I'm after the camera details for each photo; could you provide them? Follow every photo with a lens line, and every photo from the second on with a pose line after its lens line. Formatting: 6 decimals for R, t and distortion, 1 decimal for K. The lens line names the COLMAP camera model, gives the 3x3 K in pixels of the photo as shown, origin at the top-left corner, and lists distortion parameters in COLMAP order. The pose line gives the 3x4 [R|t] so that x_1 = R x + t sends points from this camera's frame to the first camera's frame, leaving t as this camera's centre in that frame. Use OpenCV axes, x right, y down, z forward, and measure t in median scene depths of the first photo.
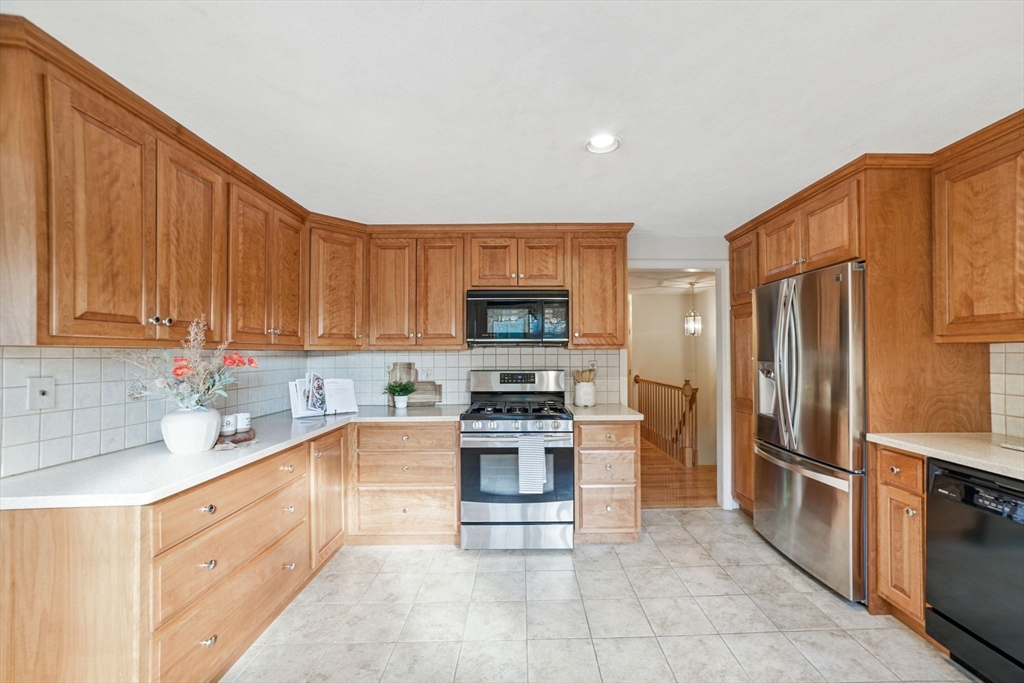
lens RADIAL K [[409.0, 0, 516.6], [0, 409.0, 347.9], [0, 0, 1]] dist [-0.017414, 0.000436]
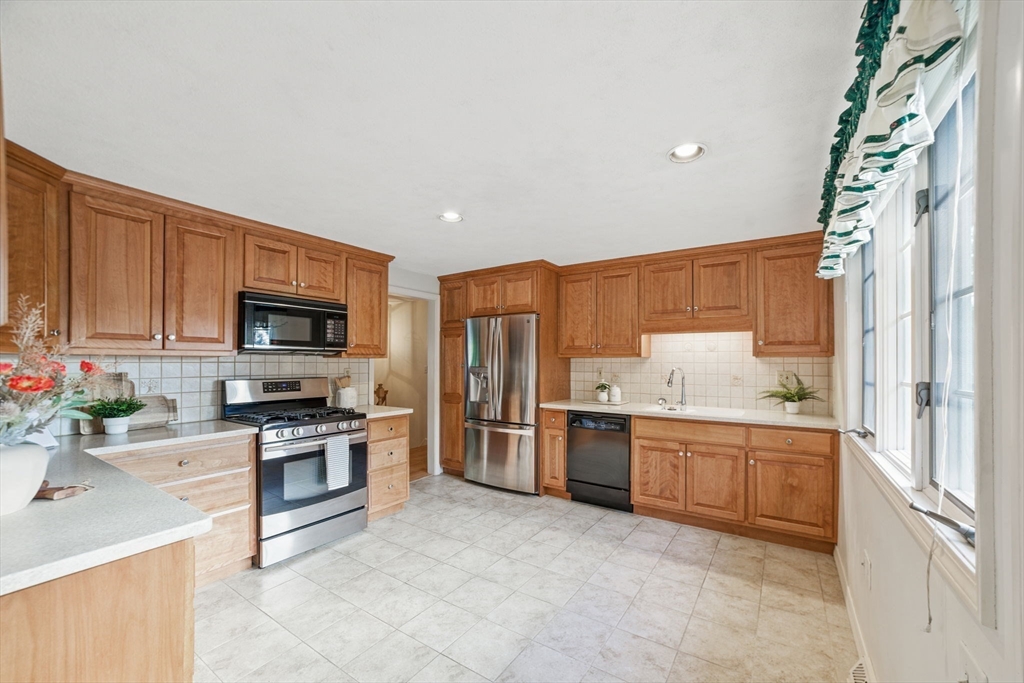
lens RADIAL K [[418.4, 0, 511.3], [0, 418.4, 359.9], [0, 0, 1]] dist [-0.001793, 0.000100]
pose [[0.570367, 0.009414, 0.821336, -0.590785], [-0.015059, 0.999886, -0.001003, 0.003752], [-0.821252, -0.011796, 0.570443, -0.020560]]
